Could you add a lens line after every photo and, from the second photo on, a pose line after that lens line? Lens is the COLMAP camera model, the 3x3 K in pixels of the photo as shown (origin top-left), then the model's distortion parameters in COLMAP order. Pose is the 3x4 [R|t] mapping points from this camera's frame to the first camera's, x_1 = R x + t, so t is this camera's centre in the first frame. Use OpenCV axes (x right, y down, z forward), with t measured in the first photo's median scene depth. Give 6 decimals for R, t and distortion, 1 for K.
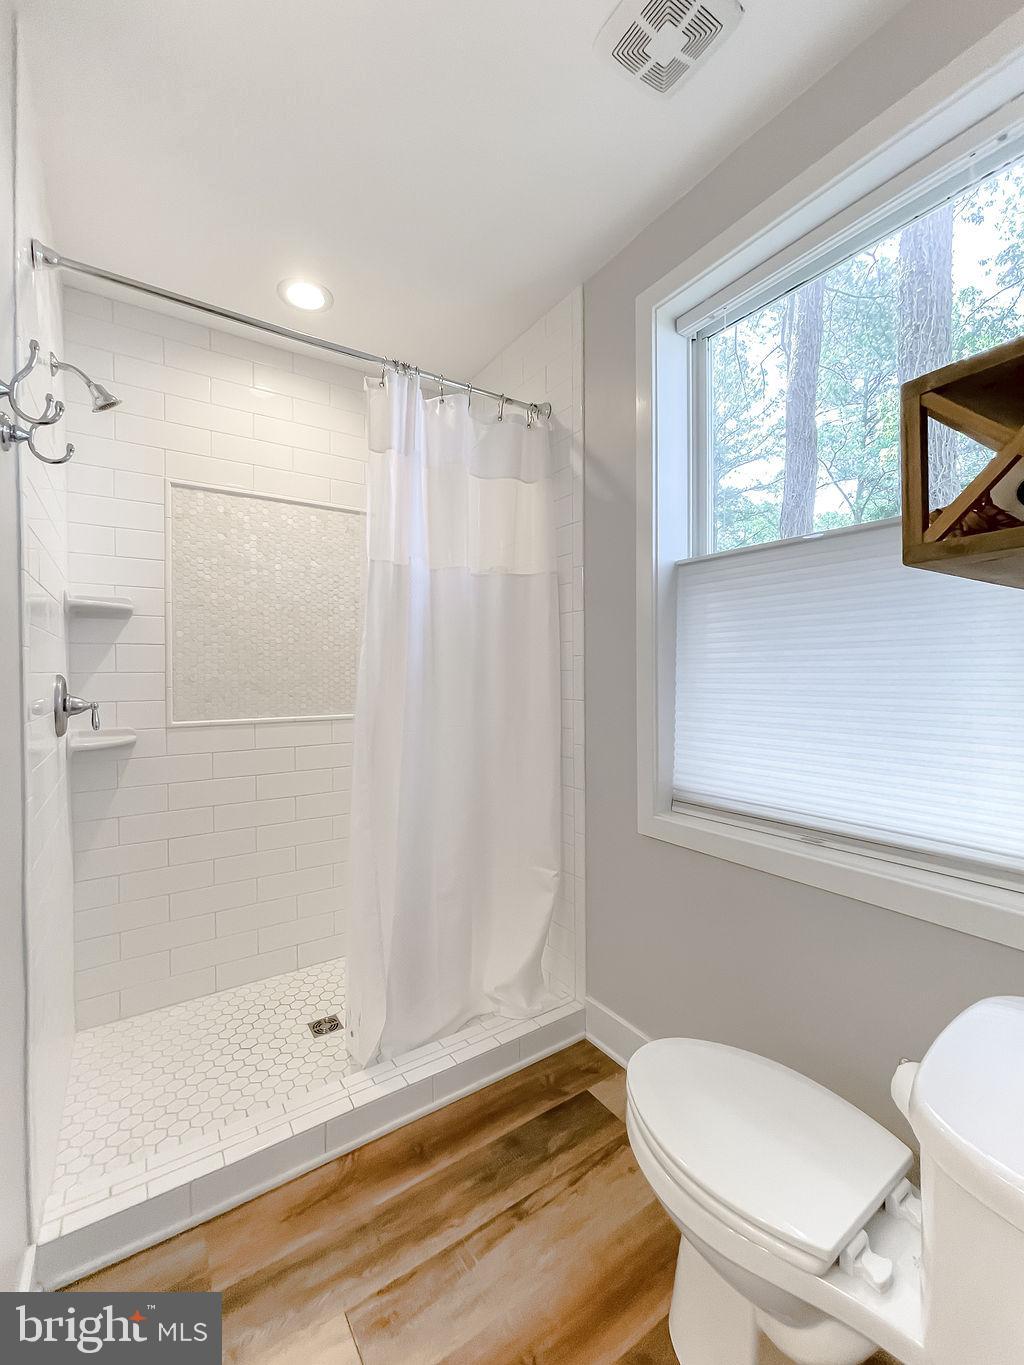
lens RADIAL K [[557.6, 0, 512.0], [0, 557.6, 682.5], [0, 0, 1]] dist [-0.002239, 0.000057]
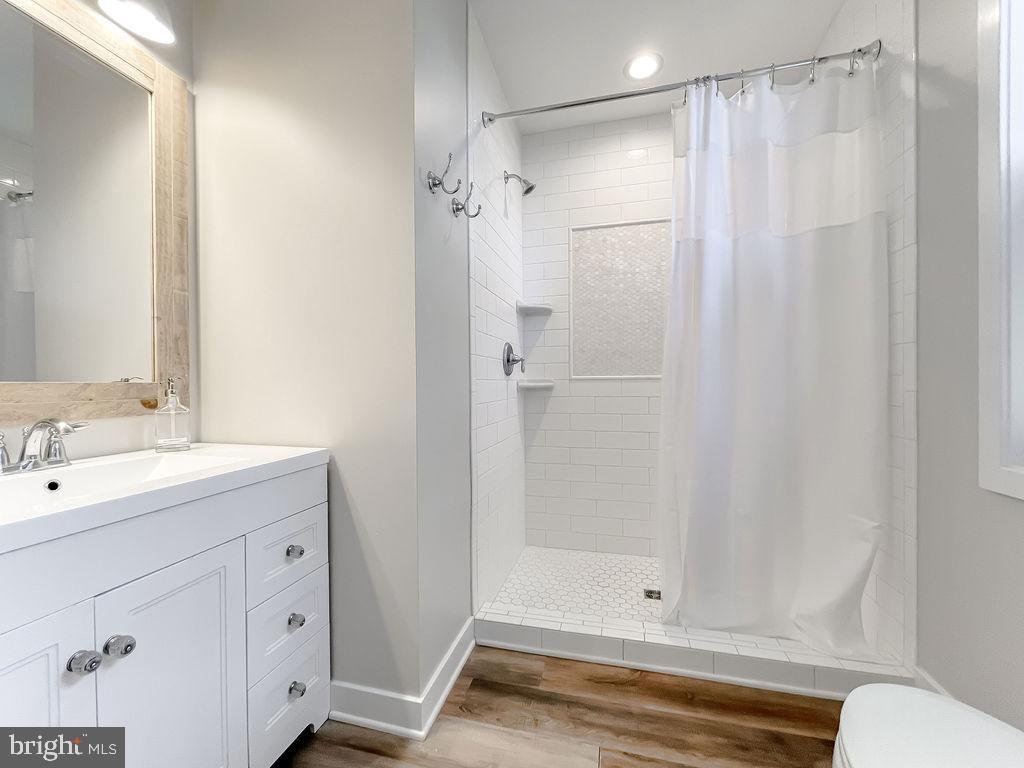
lens RADIAL K [[418.3, 0, 512.0], [0, 418.3, 384.0], [0, 0, 1]] dist [-0.002239, 0.000057]
pose [[0.672590, 0.002613, -0.740010, 0.194730], [-0.000153, 0.999994, 0.003392, 0.100013], [0.740015, -0.002168, 0.672587, 0.053916]]
